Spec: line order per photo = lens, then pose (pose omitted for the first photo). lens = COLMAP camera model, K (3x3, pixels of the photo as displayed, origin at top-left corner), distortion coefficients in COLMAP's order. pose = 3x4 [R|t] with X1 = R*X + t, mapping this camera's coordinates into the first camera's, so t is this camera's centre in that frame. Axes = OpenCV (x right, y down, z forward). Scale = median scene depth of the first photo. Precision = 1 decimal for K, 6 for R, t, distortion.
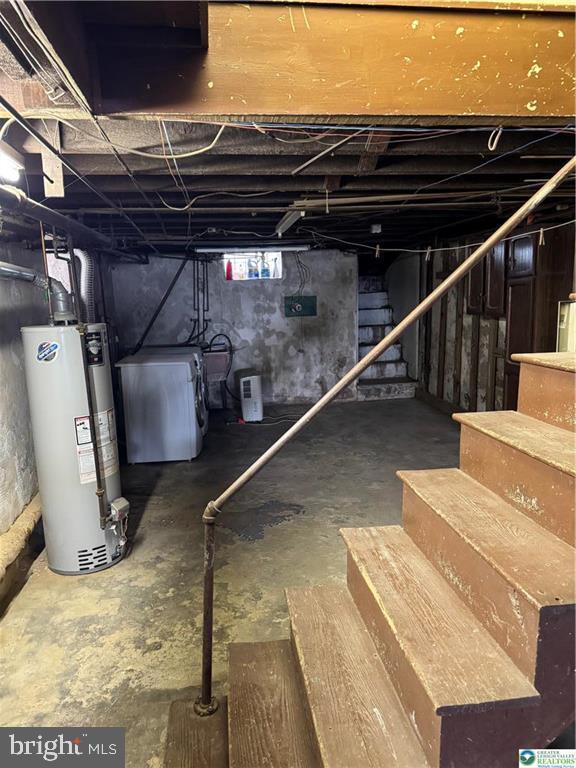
lens RADIAL K [[539.5, 0, 287.6], [0, 539.5, 385.4], [0, 0, 1]] dist [0.059571, -0.057627]
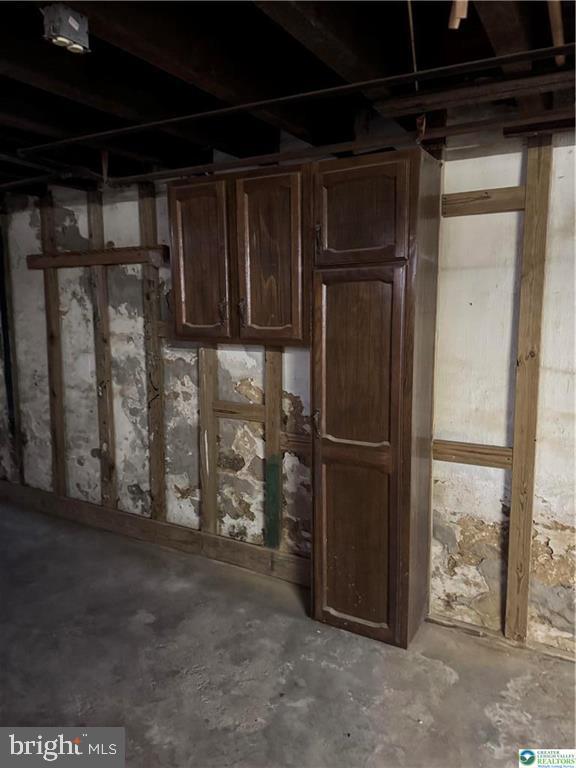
lens RADIAL K [[539.5, 0, 288.2], [0, 539.5, 380.6], [0, 0, 1]] dist [0.059571, -0.057627]
pose [[0.597106, -0.081048, 0.798057, 0.000127], [0.110007, 0.993756, 0.018615, -0.080824], [-0.794583, 0.076677, 0.602294, 0.552714]]
